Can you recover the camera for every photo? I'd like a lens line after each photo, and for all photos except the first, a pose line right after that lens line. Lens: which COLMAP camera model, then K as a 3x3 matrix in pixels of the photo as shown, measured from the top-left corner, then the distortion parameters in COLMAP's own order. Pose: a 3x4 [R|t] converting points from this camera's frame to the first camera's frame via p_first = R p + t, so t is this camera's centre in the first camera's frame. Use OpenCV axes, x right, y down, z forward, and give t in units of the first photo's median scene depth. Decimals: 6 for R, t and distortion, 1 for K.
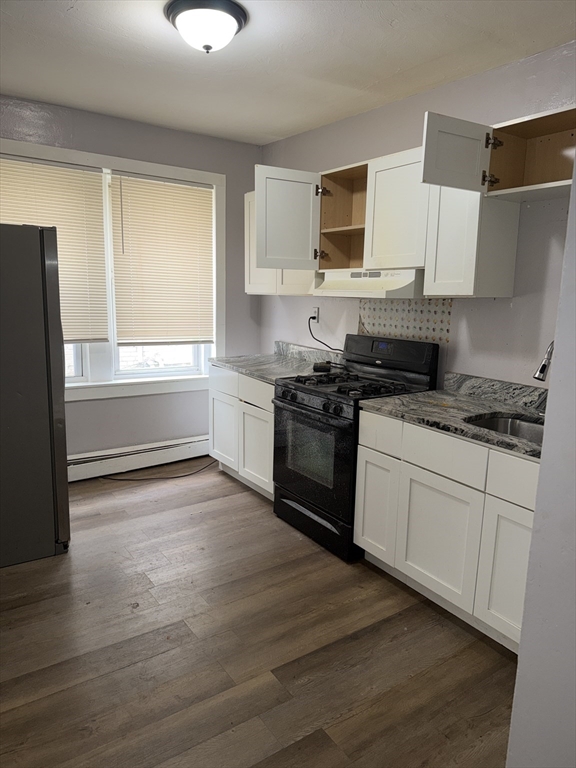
lens RADIAL K [[549.7, 0, 286.7], [0, 549.7, 388.0], [0, 0, 1]] dist [0.074815, -0.063208]
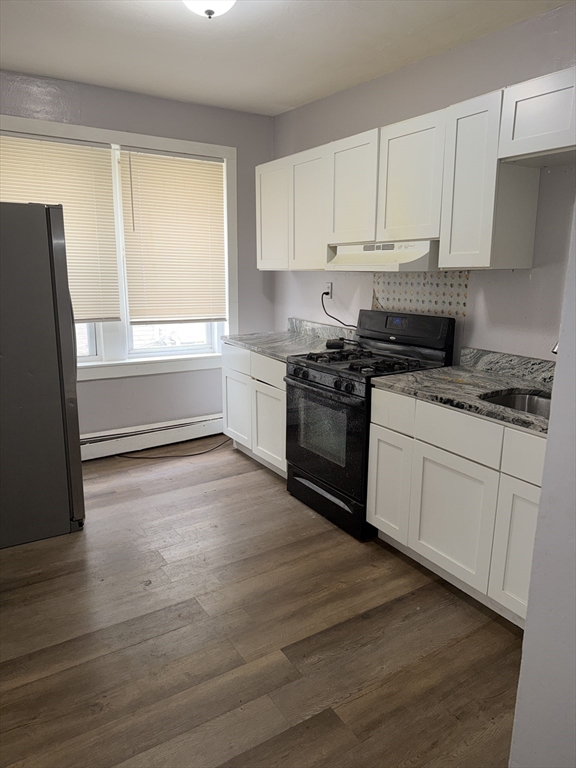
lens RADIAL K [[549.7, 0, 283.6], [0, 549.7, 384.8], [0, 0, 1]] dist [0.074815, -0.063208]
pose [[0.999073, -0.008679, -0.042153, 0.017087], [0.010209, 0.999292, 0.036207, -0.001549], [0.041809, -0.036604, 0.998455, 0.016301]]
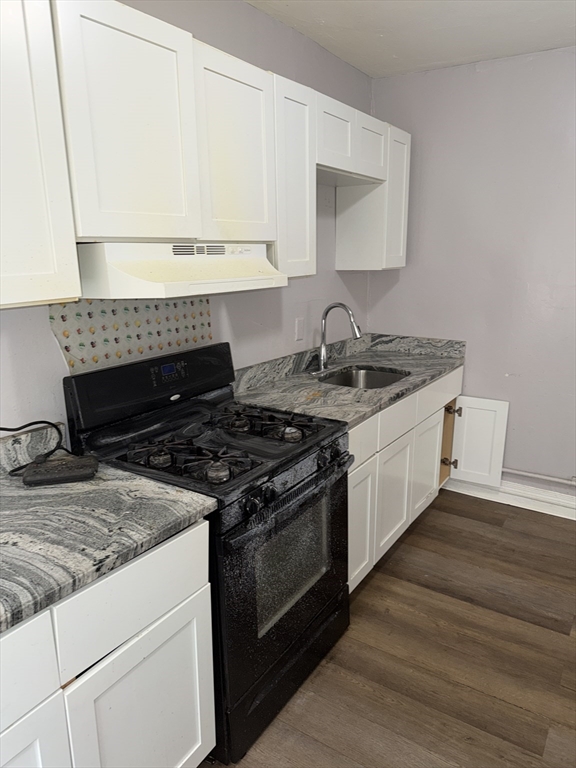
lens RADIAL K [[549.7, 0, 288.4], [0, 549.7, 385.5], [0, 0, 1]] dist [0.074815, -0.063208]
pose [[-0.403558, -0.233489, 0.884660, -0.488738], [0.160818, 0.933736, 0.319803, -0.275829], [-0.900710, 0.271328, -0.339268, 1.305059]]
